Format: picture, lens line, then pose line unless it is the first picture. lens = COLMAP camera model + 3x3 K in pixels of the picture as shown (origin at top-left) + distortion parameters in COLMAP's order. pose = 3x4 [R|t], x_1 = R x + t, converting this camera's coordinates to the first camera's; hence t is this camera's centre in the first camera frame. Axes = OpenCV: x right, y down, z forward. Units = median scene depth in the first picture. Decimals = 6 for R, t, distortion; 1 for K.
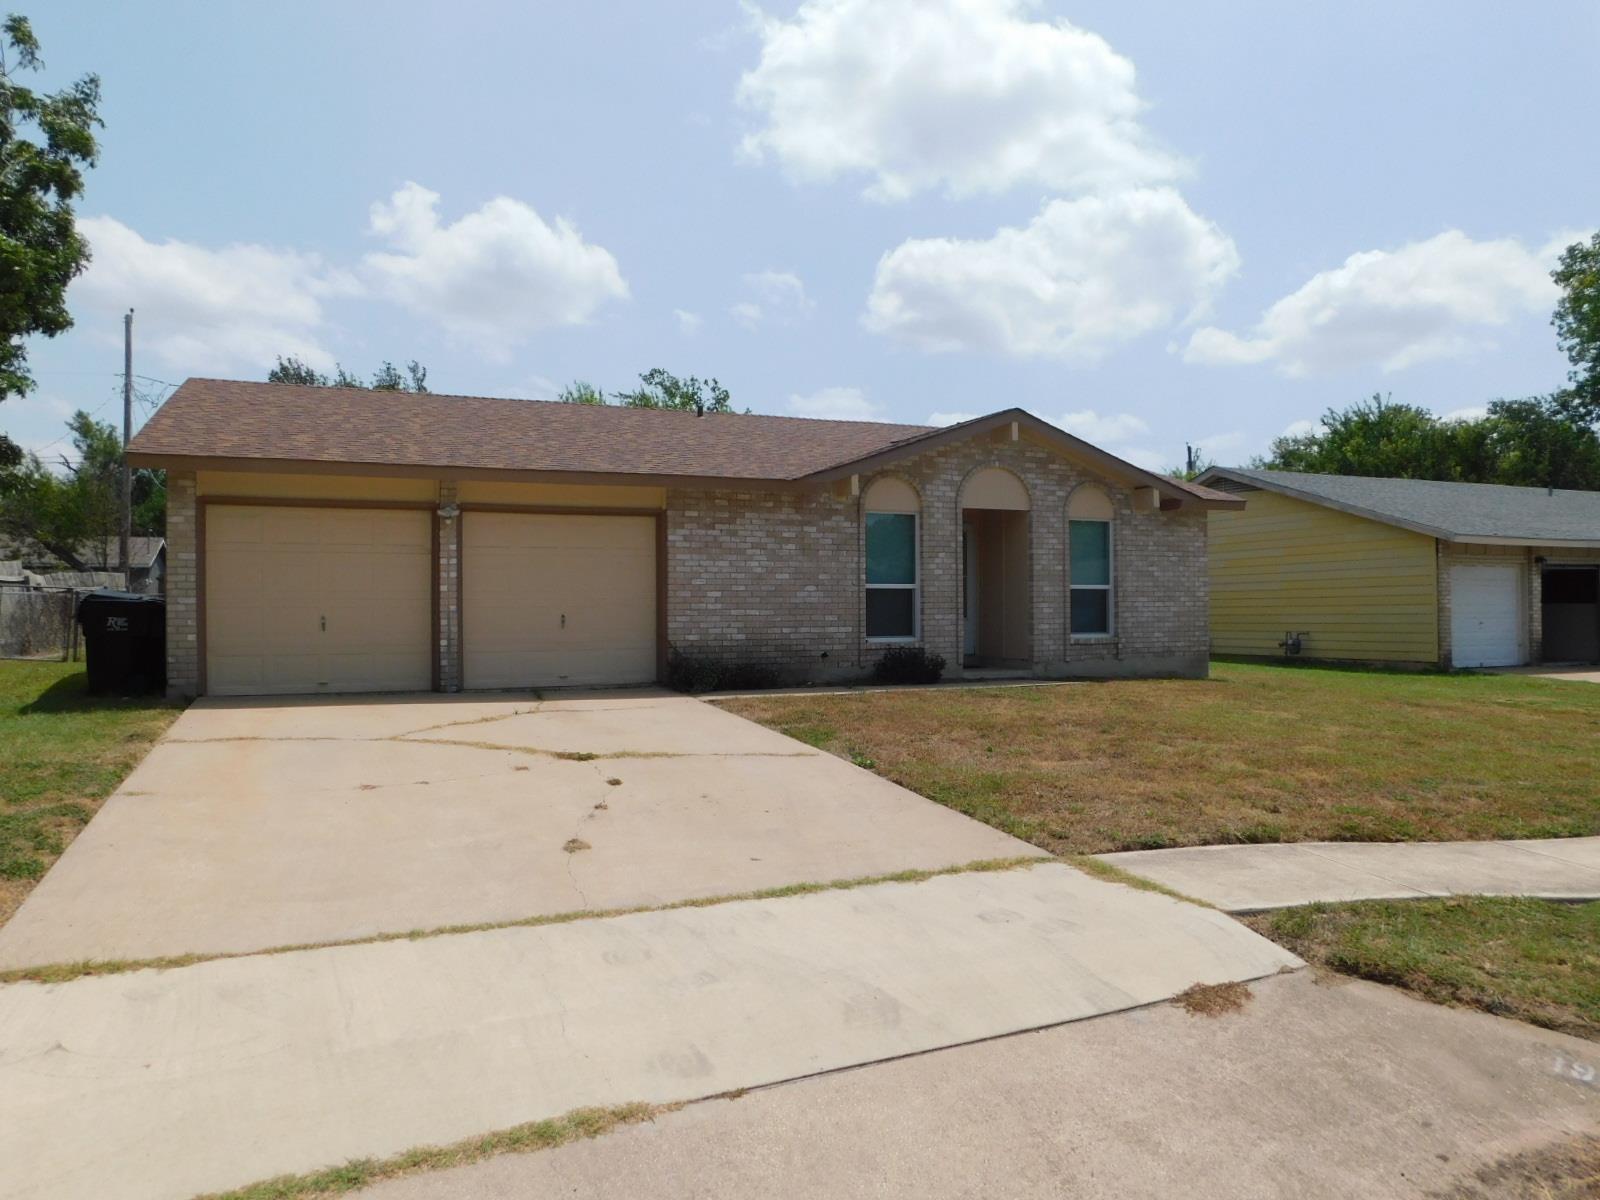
lens RADIAL K [[1114.5, 0, 800.0], [0, 1114.5, 600.0], [0, 0, 1]] dist [-0.008522, -0.000551]
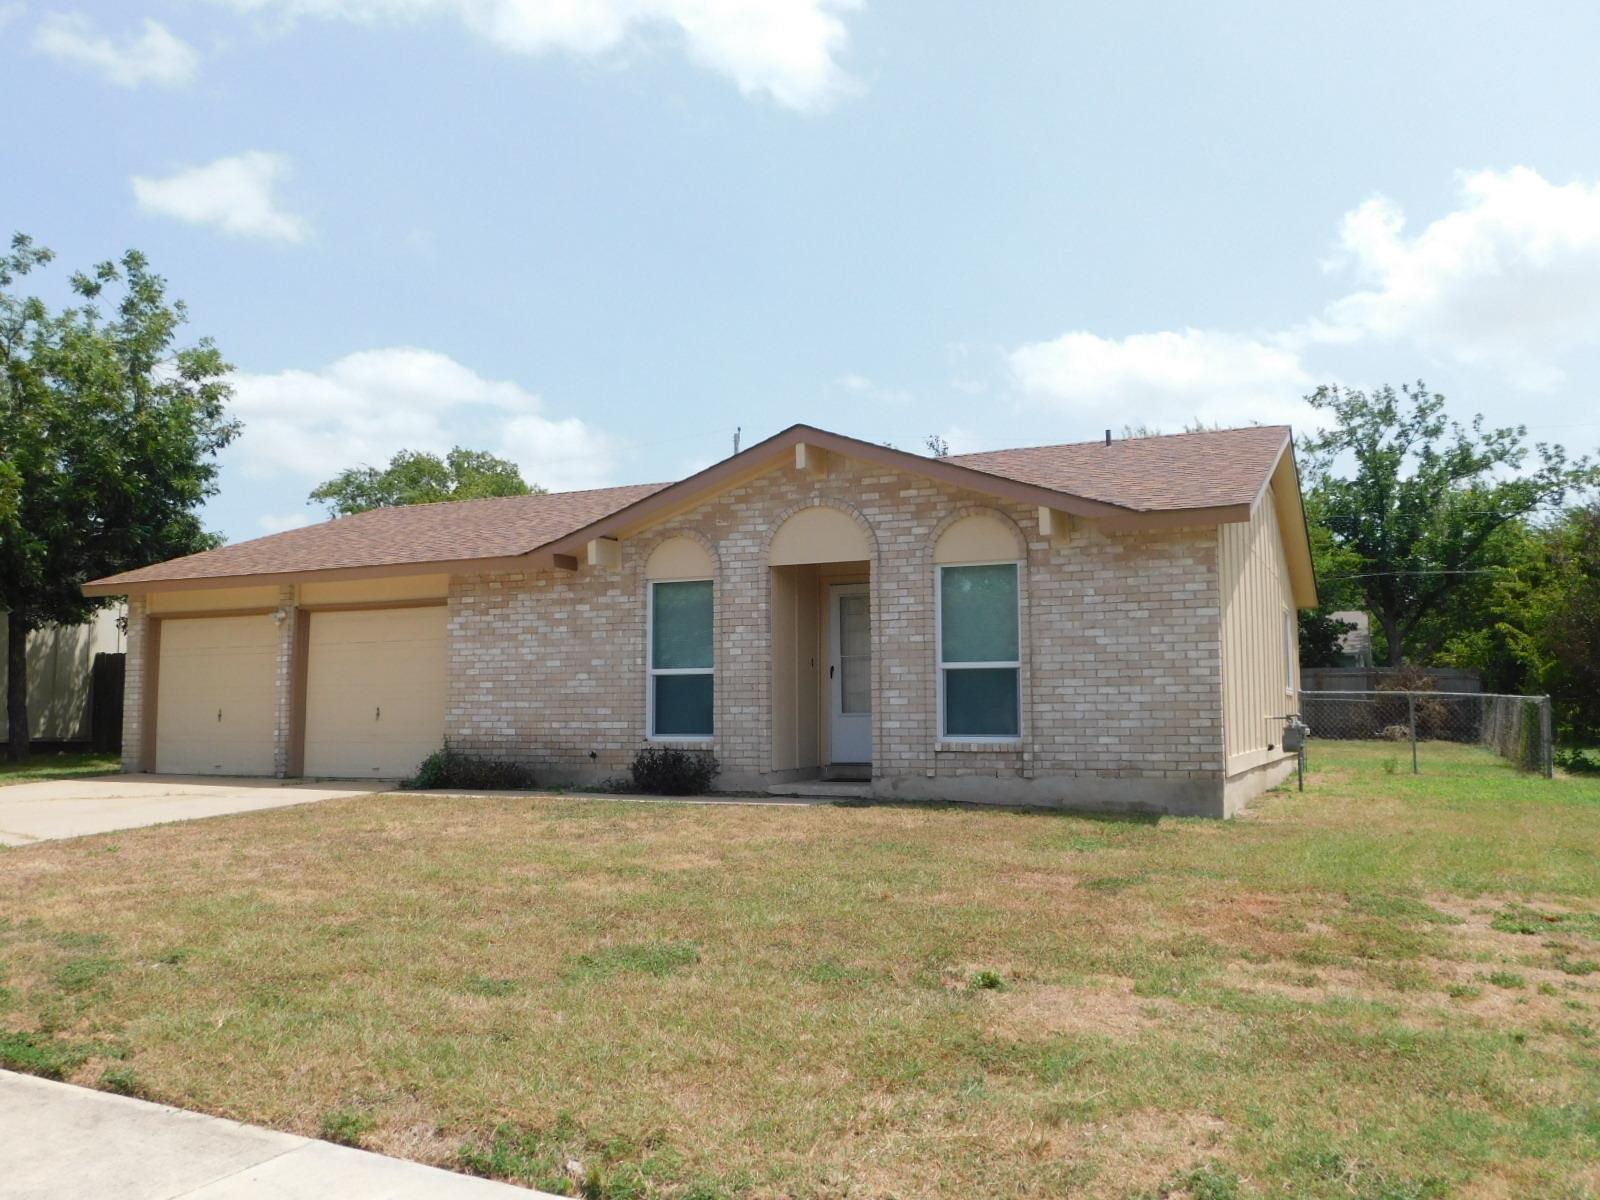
lens RADIAL K [[1215.6, 0, 800.0], [0, 1215.6, 600.0], [0, 0, 1]] dist [0.038274, 0.001992]
pose [[0.669665, -0.061202, -0.740137, 0.796220], [0.012979, 0.997411, -0.070733, -0.000554], [0.742550, 0.037761, 0.668725, 0.479050]]
